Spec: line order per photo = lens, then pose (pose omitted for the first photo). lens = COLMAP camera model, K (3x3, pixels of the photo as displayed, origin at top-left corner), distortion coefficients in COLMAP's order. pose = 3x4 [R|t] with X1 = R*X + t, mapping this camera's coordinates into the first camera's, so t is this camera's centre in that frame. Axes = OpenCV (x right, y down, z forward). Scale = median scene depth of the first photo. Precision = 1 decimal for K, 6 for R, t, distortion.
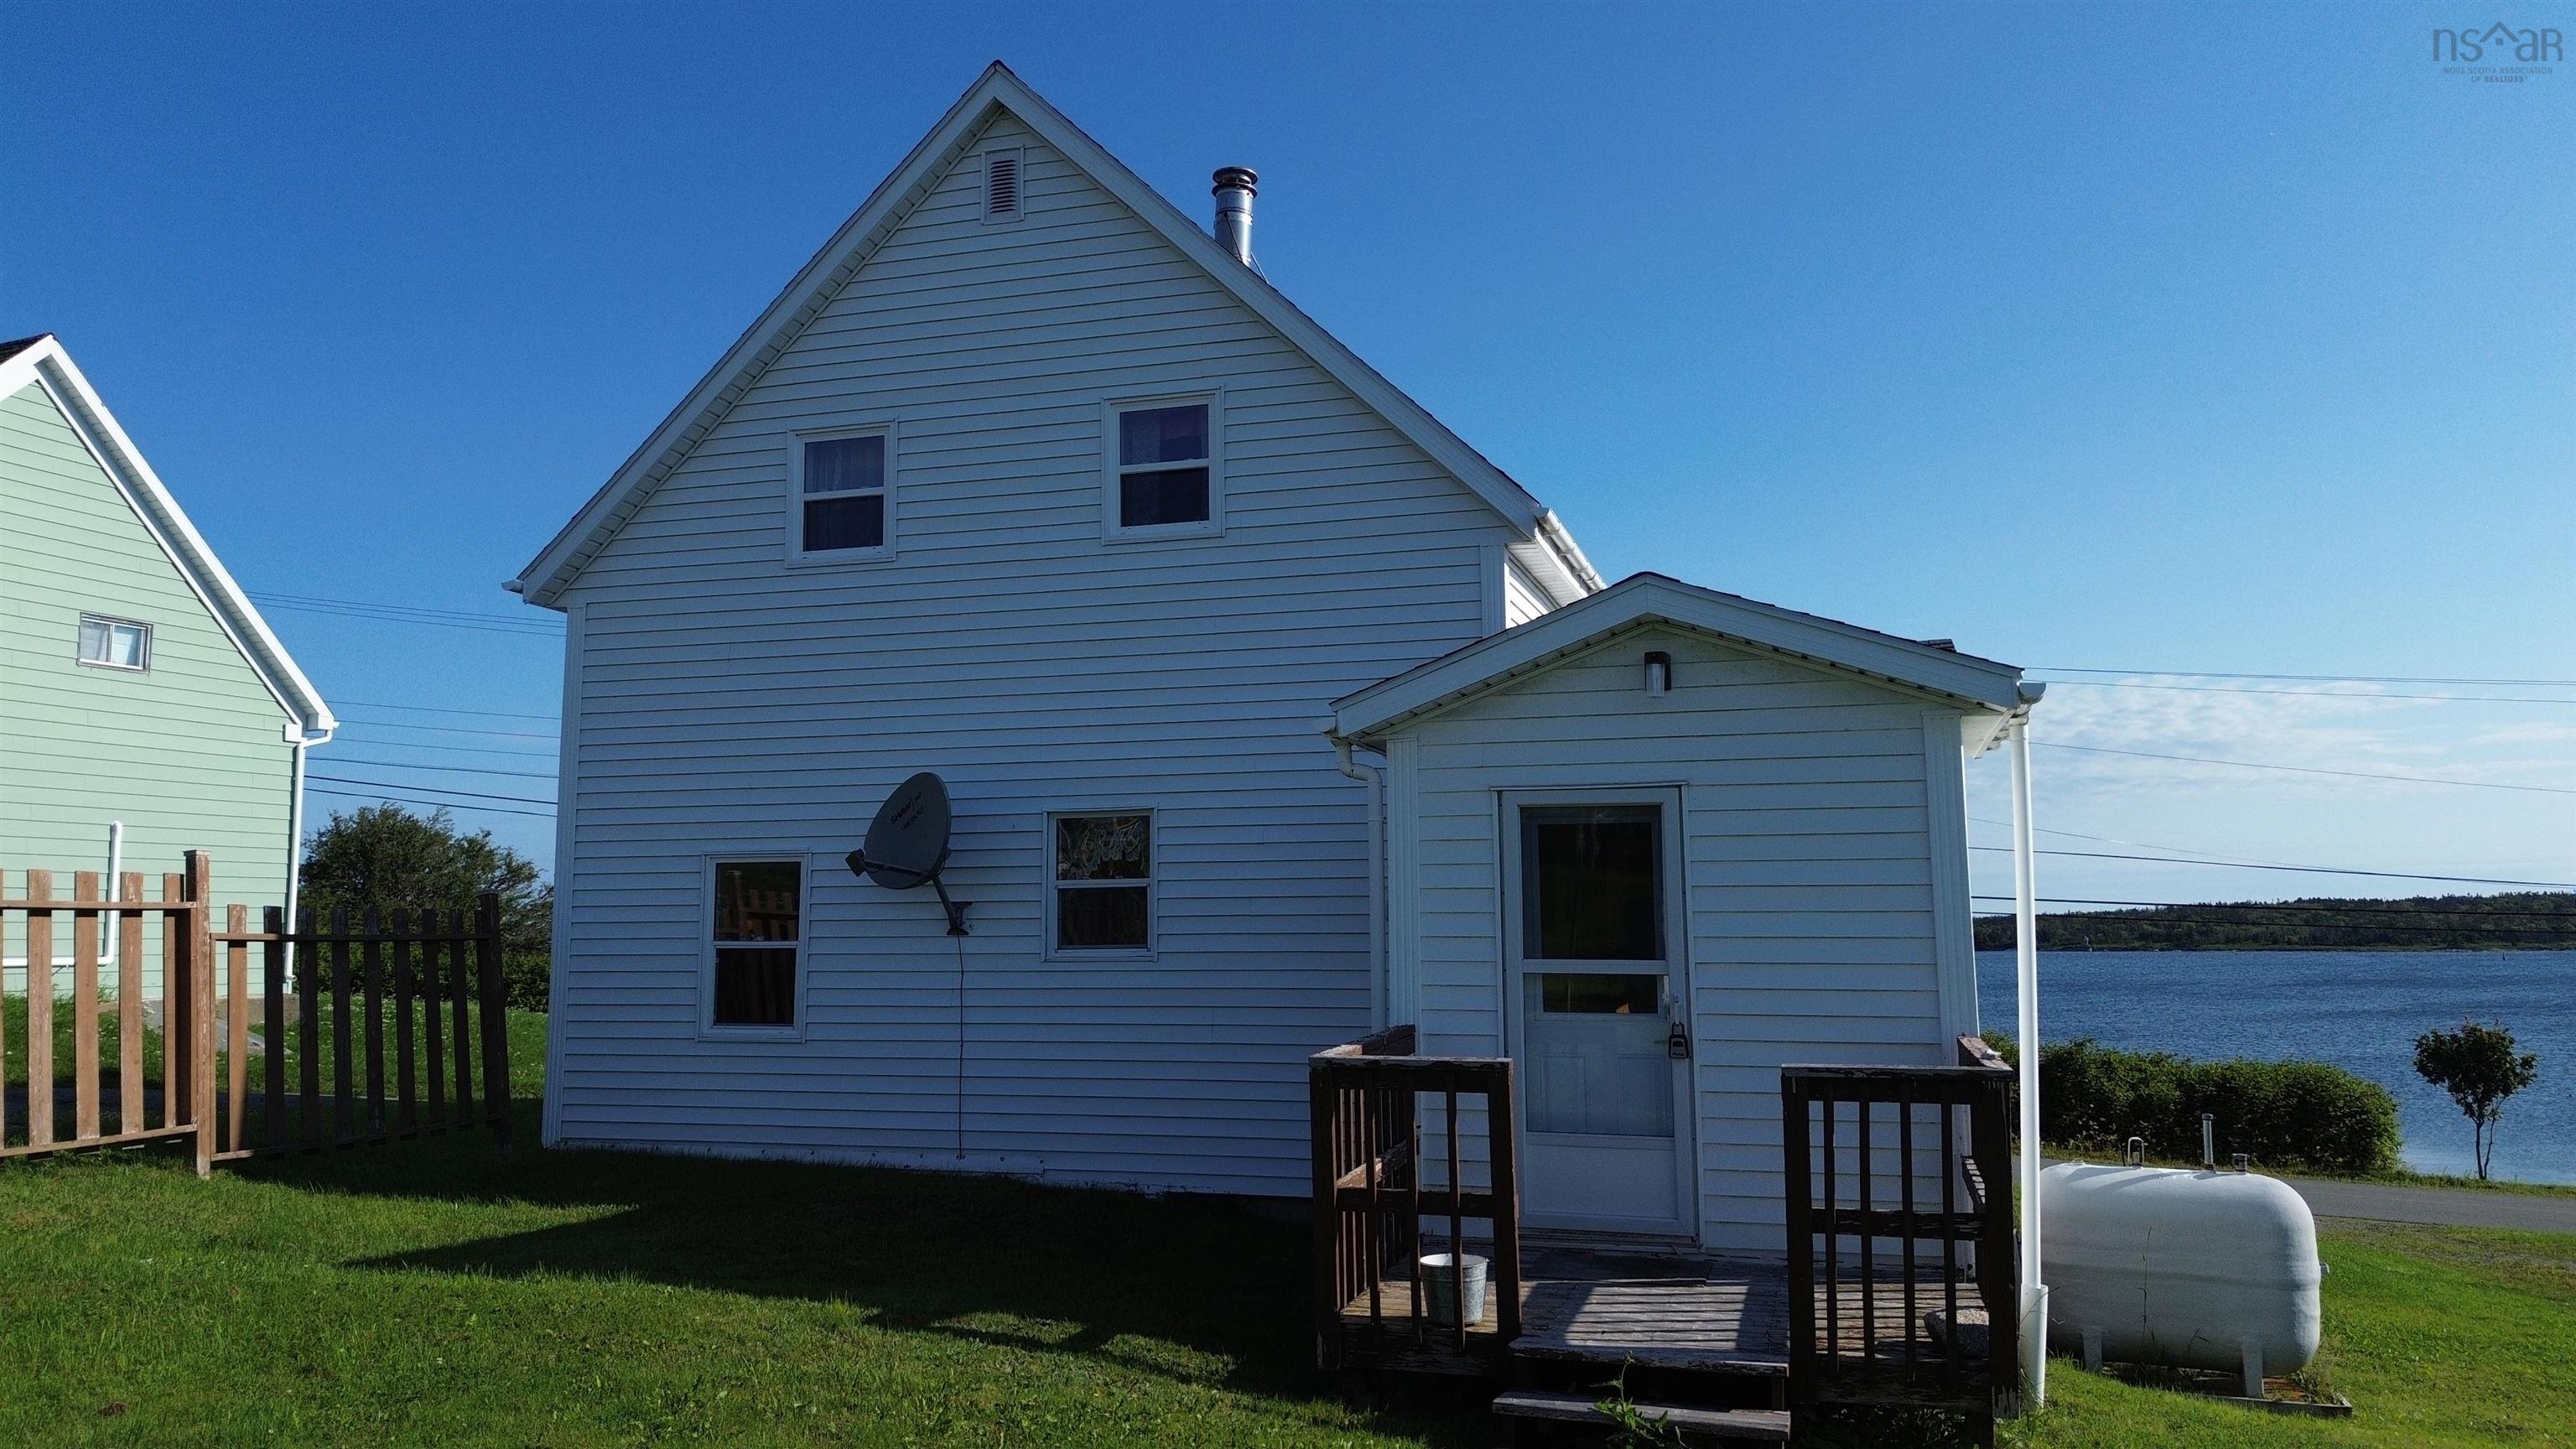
lens RADIAL K [[1809.5, 0, 1283.5], [0, 1809.5, 736.4], [0, 0, 1]] dist [0.073788, -0.067434]
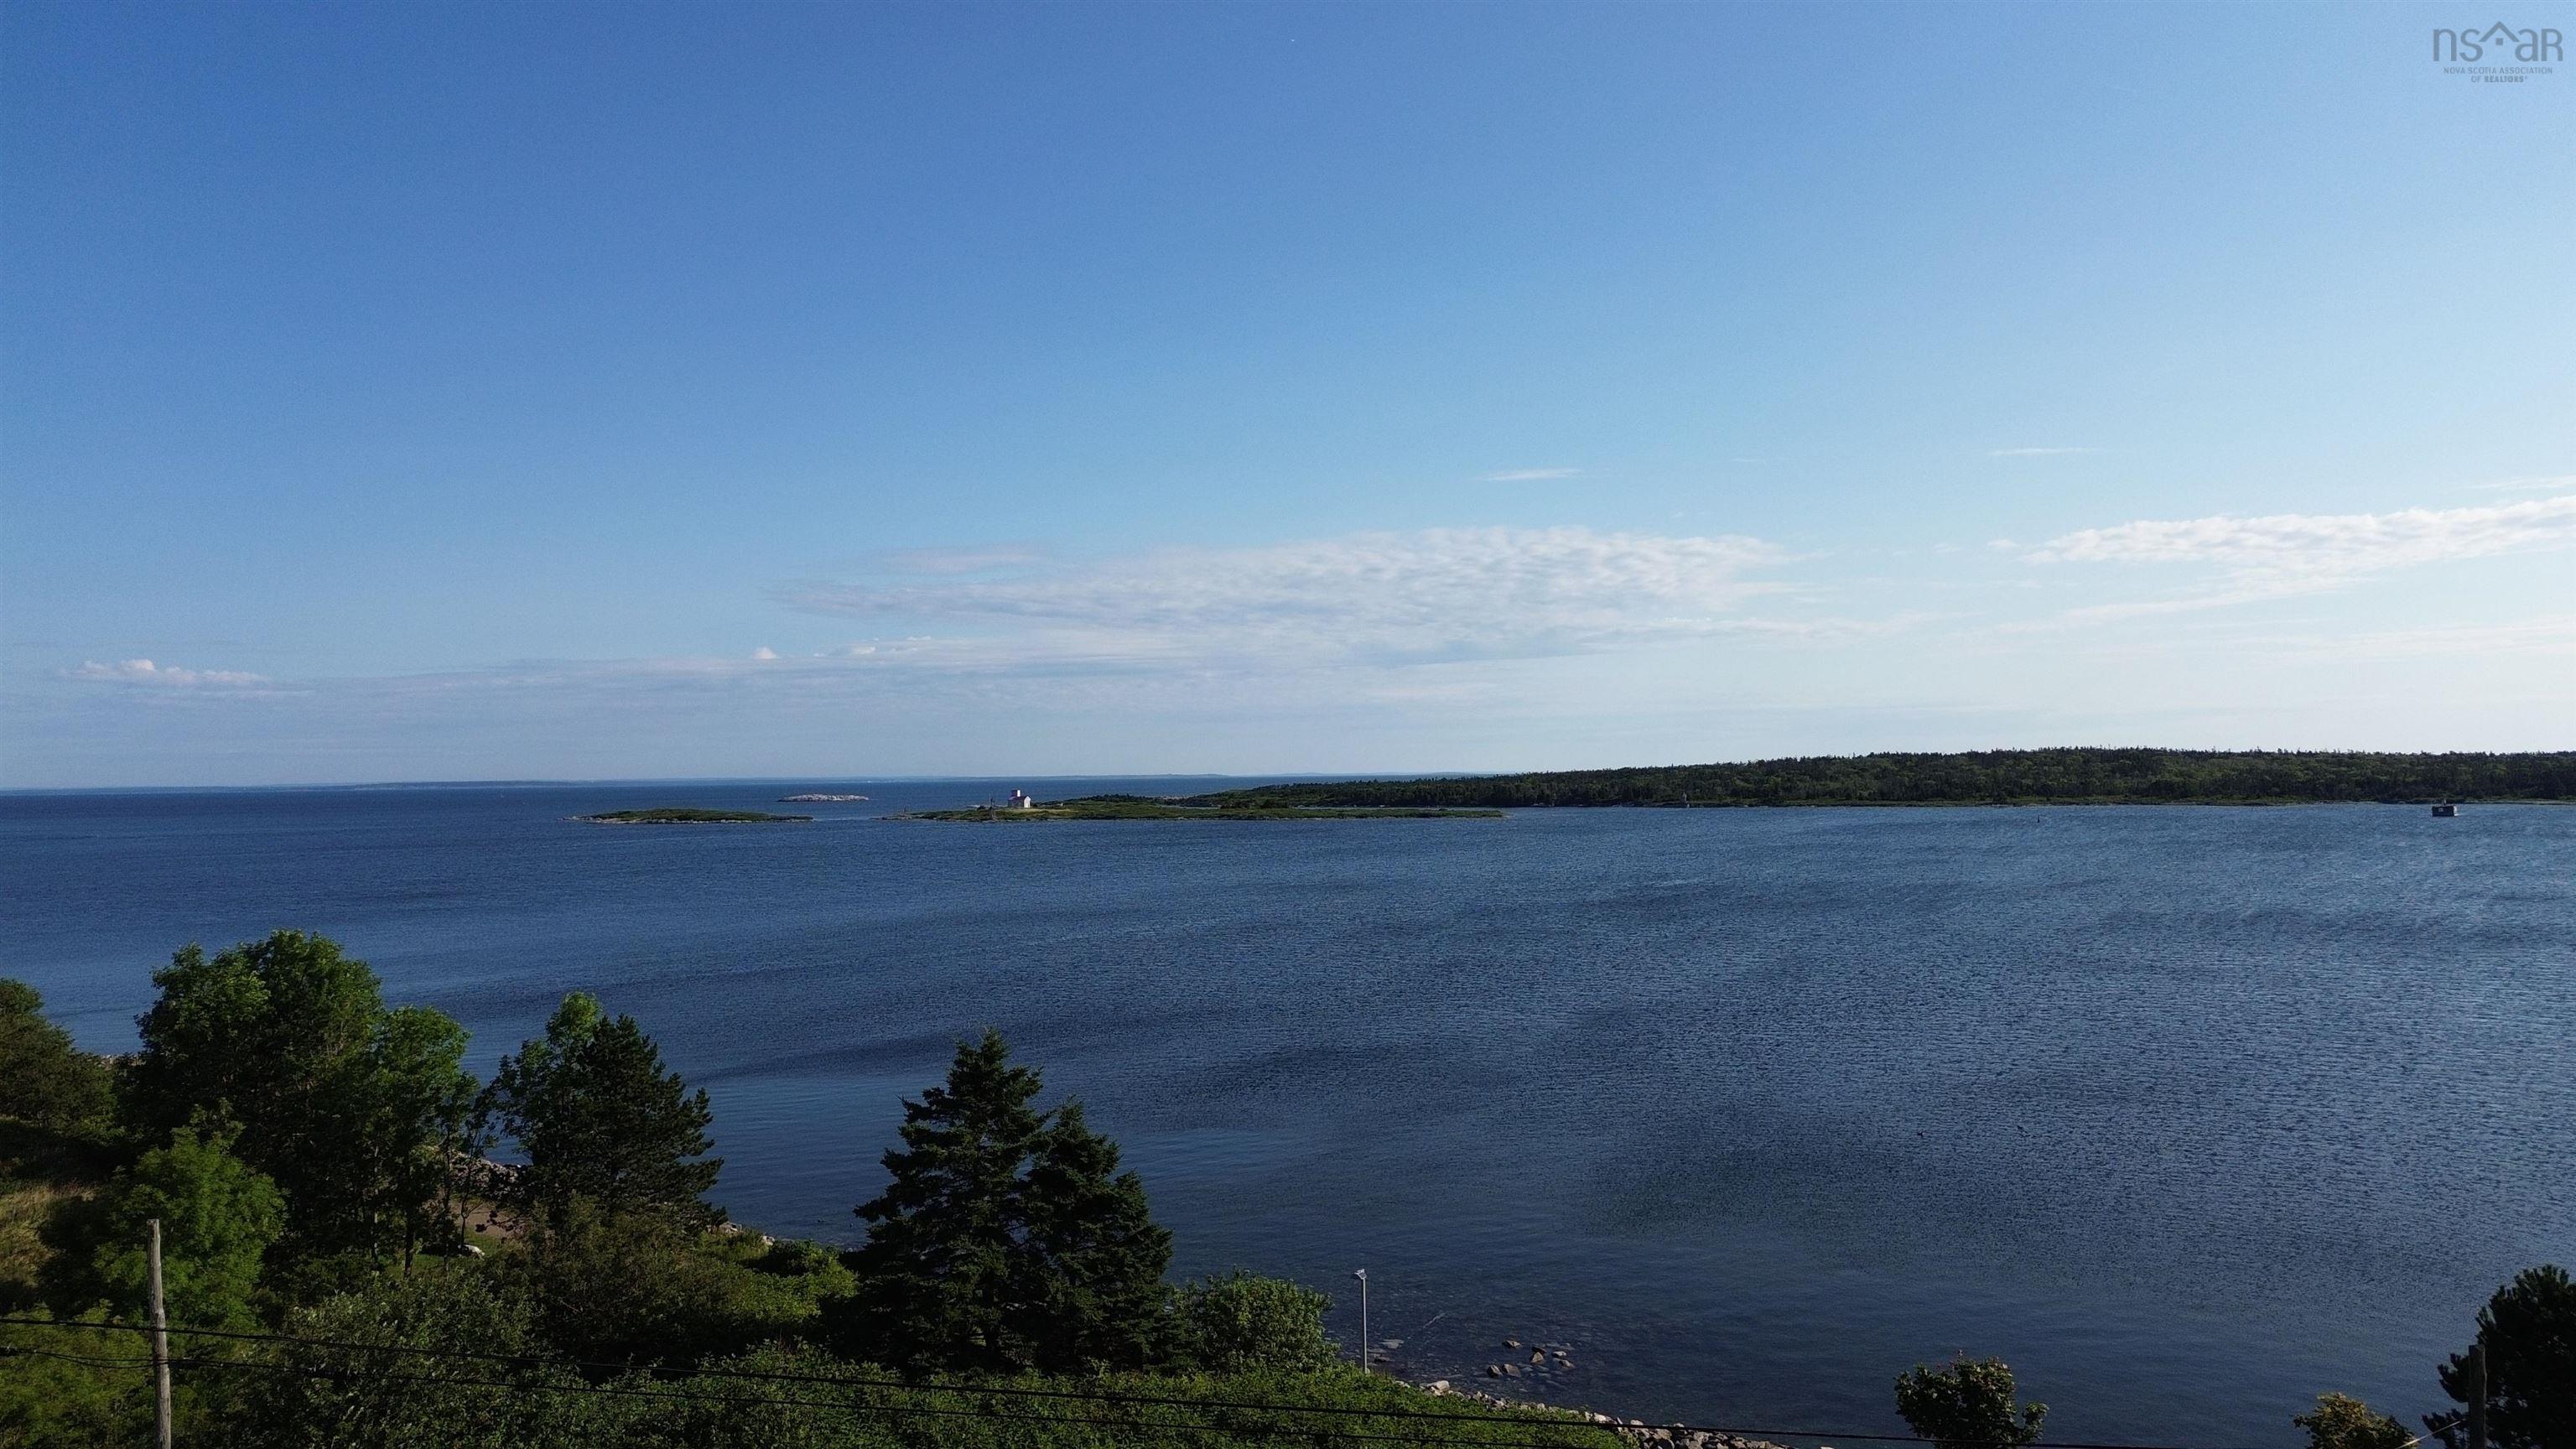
lens RADIAL K [[1809.5, 0, 1282.1], [0, 1809.5, 723.2], [0, 0, 1]] dist [0.073788, -0.067434]
pose [[0.982328, 0.000041, 0.187167, 0.230204], [-0.014863, 0.996859, 0.077790, -0.154878], [-0.186576, -0.079197, 0.979243, 0.341262]]
